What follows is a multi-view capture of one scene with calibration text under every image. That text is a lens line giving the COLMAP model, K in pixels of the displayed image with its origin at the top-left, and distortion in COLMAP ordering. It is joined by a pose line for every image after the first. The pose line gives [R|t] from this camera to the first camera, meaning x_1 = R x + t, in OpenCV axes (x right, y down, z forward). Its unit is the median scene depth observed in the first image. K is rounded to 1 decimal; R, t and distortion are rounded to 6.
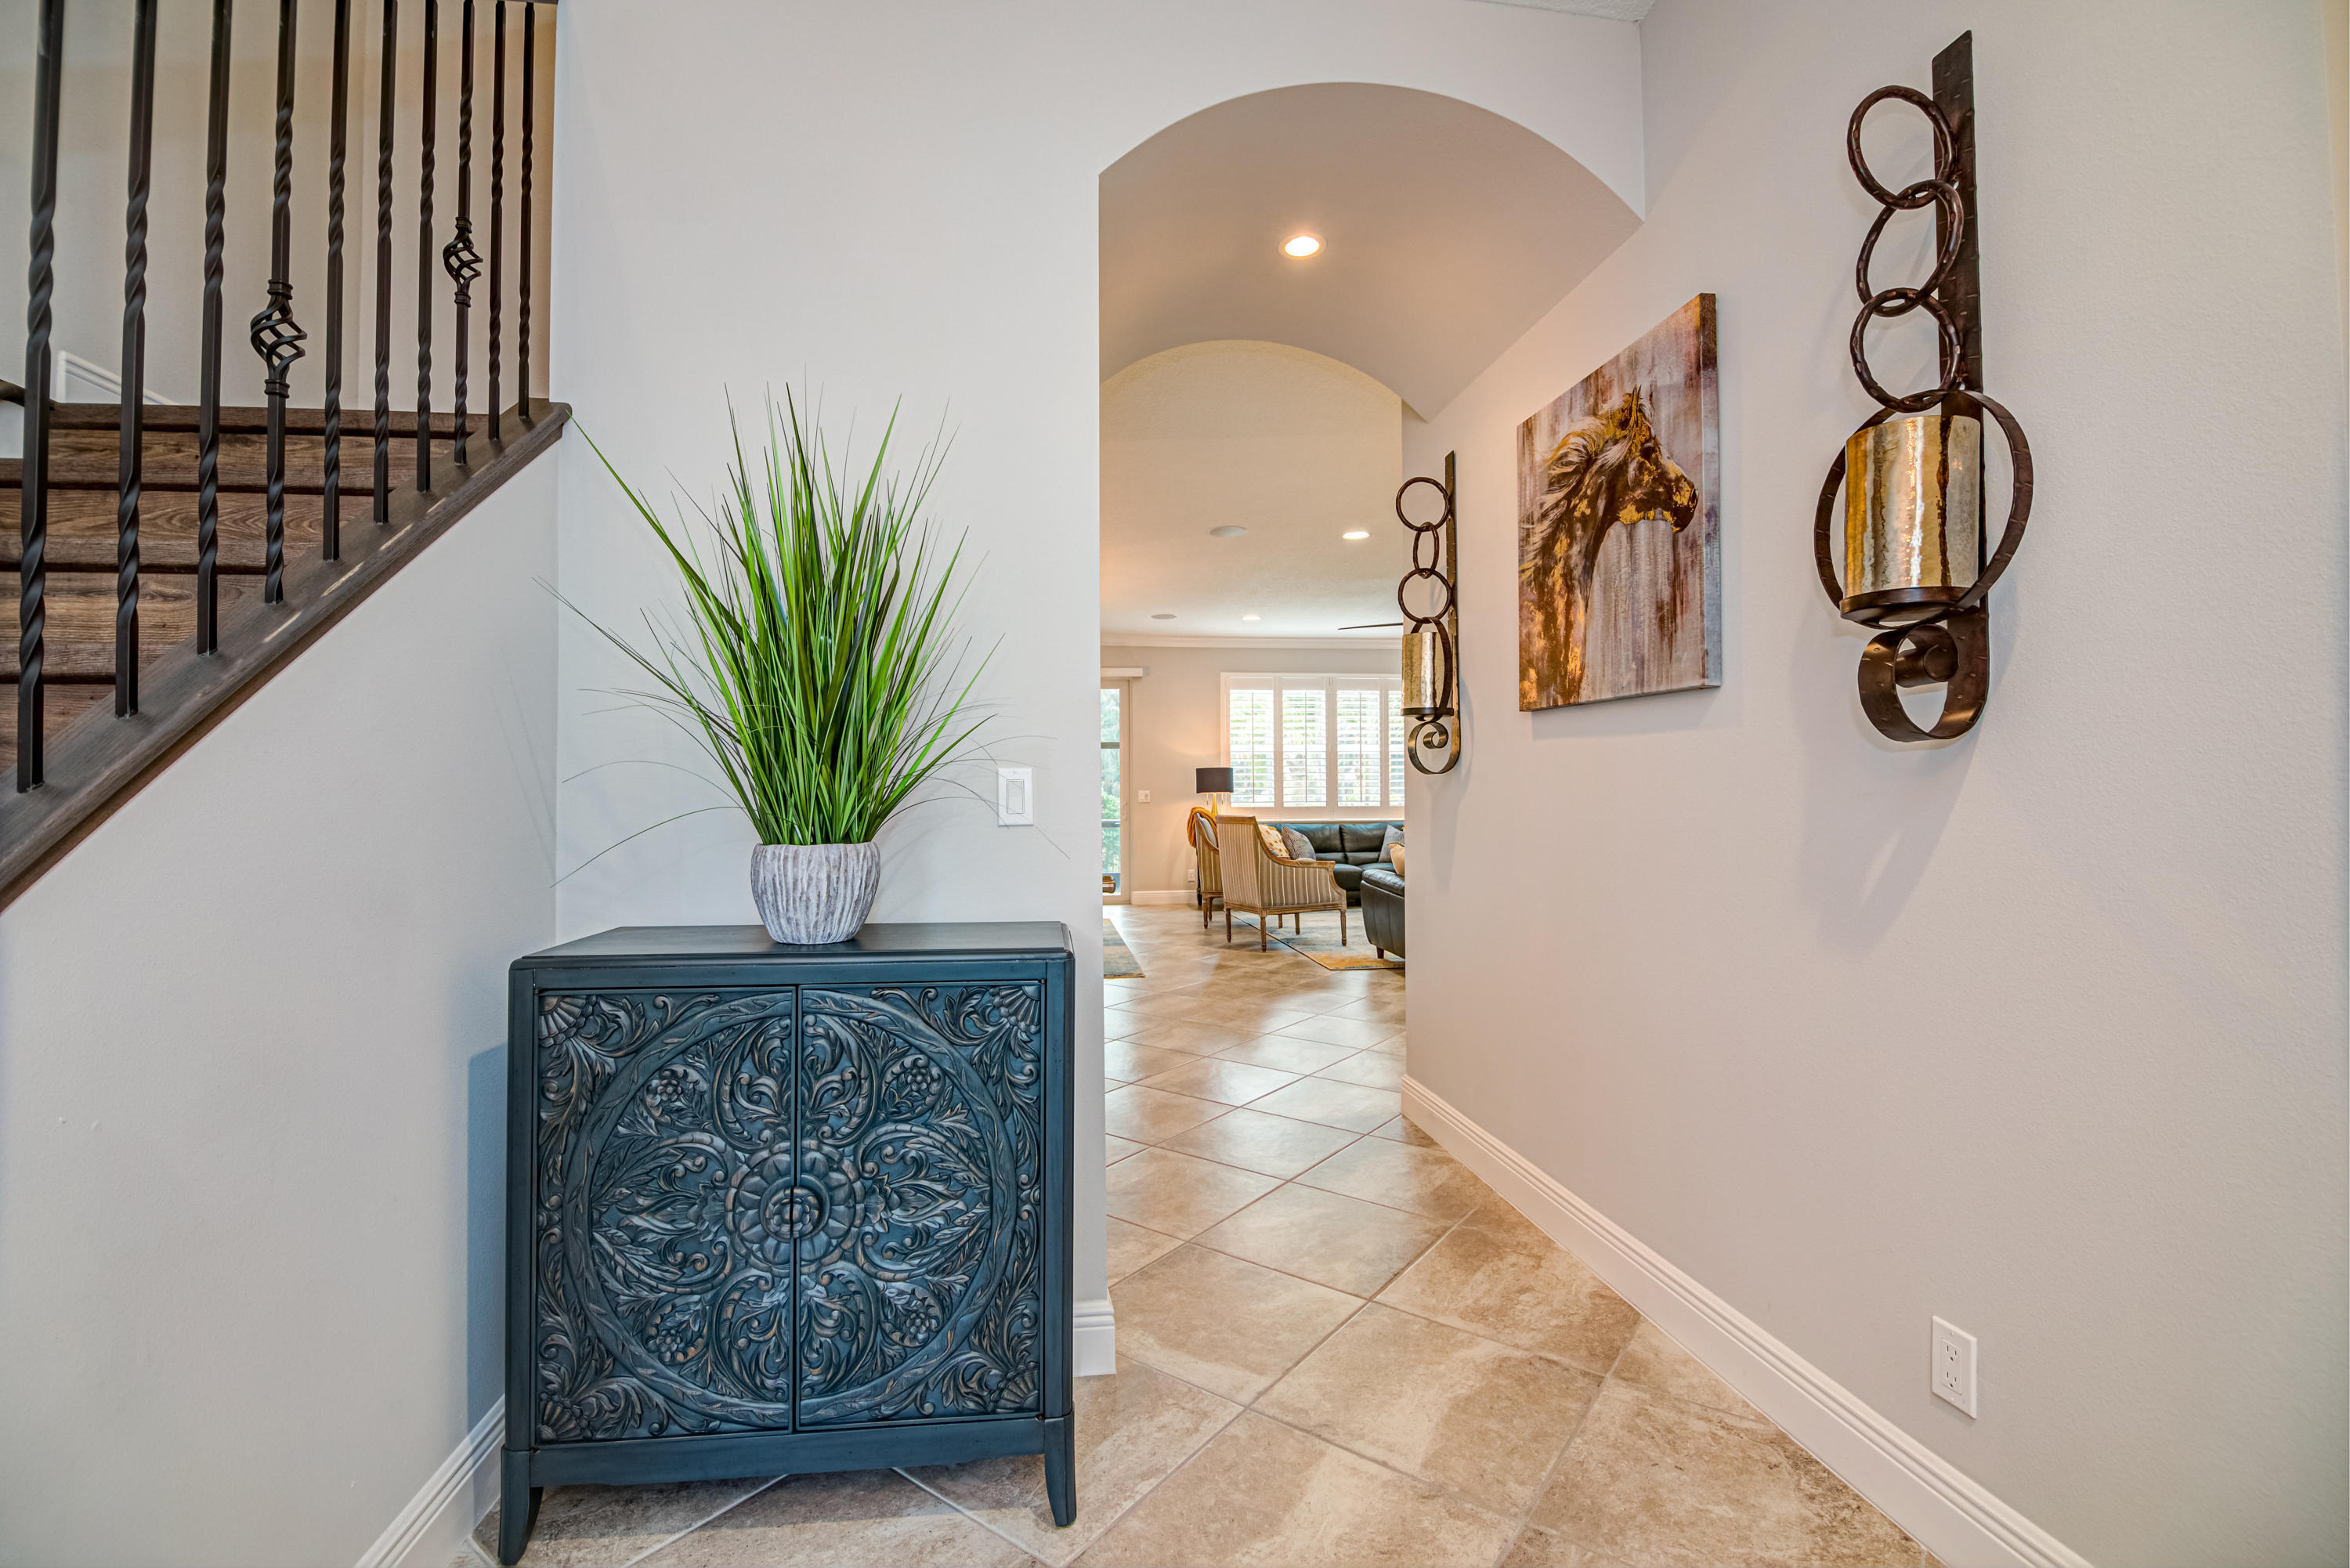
lens RADIAL K [[1028.3, 0, 1164.9], [0, 1028.3, 779.6], [0, 0, 1]] dist [-0.000816, -0.009400]
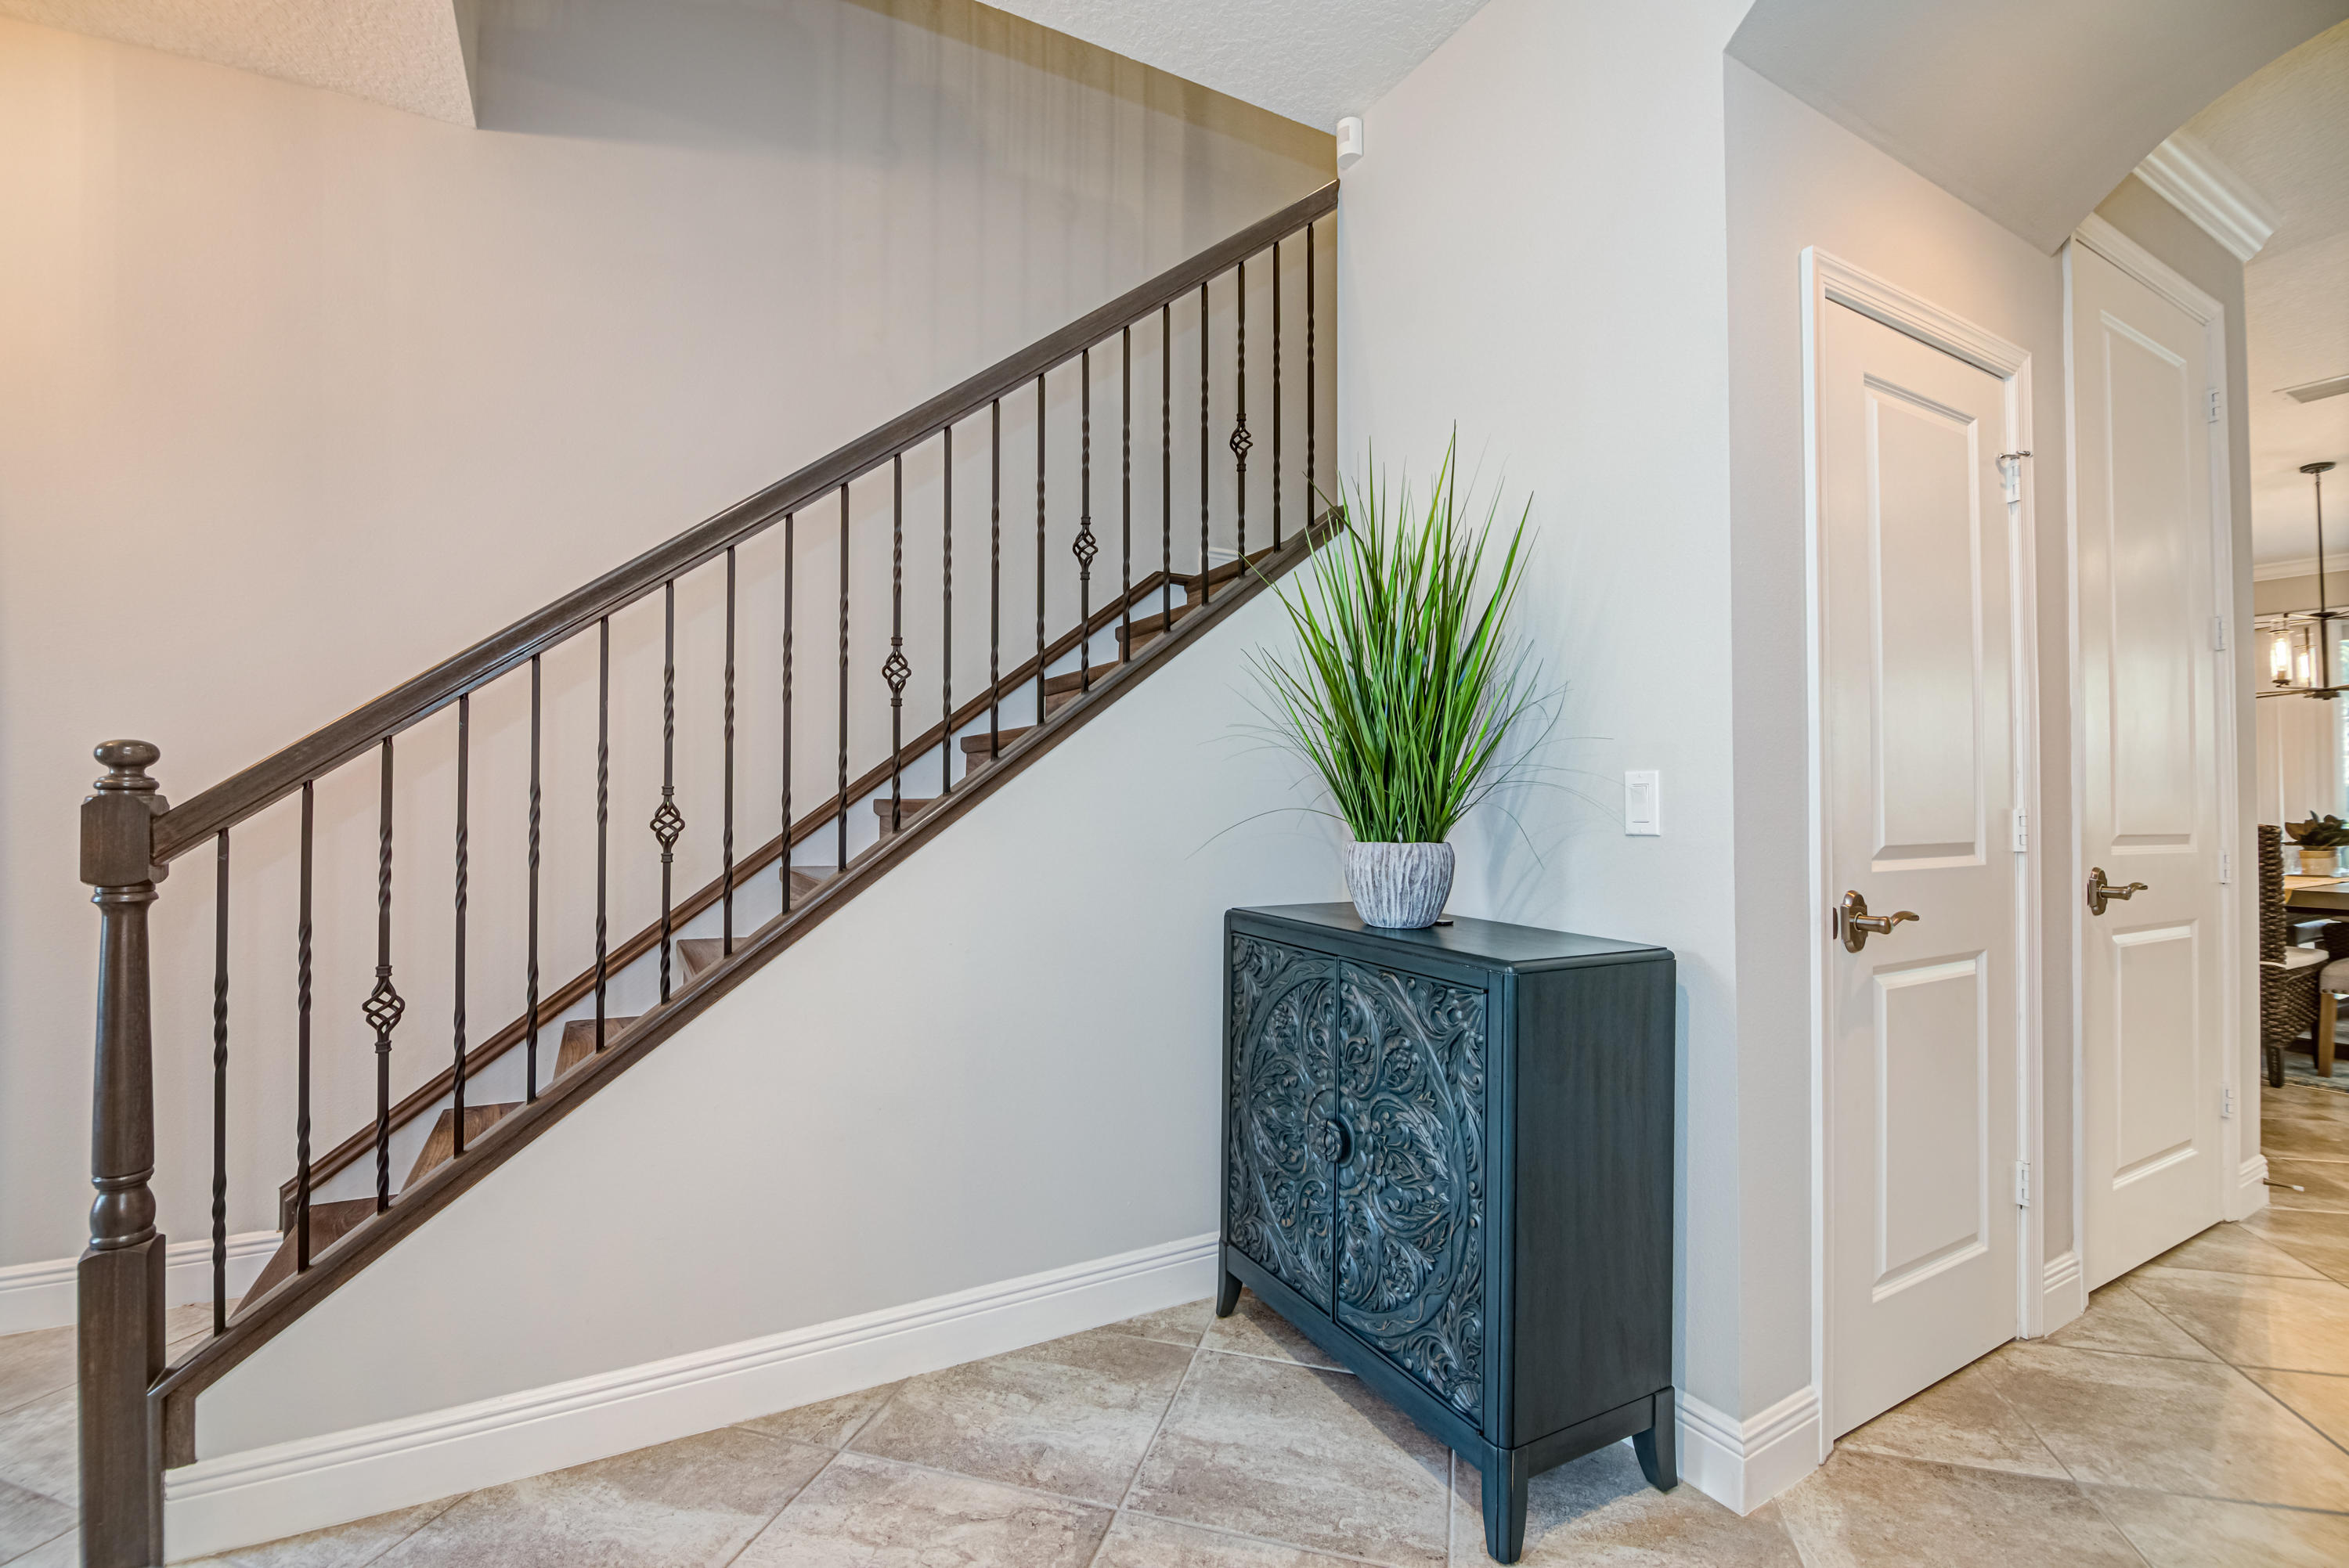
lens RADIAL K [[1027.9, 0, 1164.5], [0, 1027.9, 779.6], [0, 0, 1]] dist [-0.000816, -0.009400]
pose [[0.357540, -0.008804, -0.933856, 0.674940], [0.008904, 0.999942, -0.006017, -0.003001], [0.933856, -0.006164, 0.357597, 0.360164]]
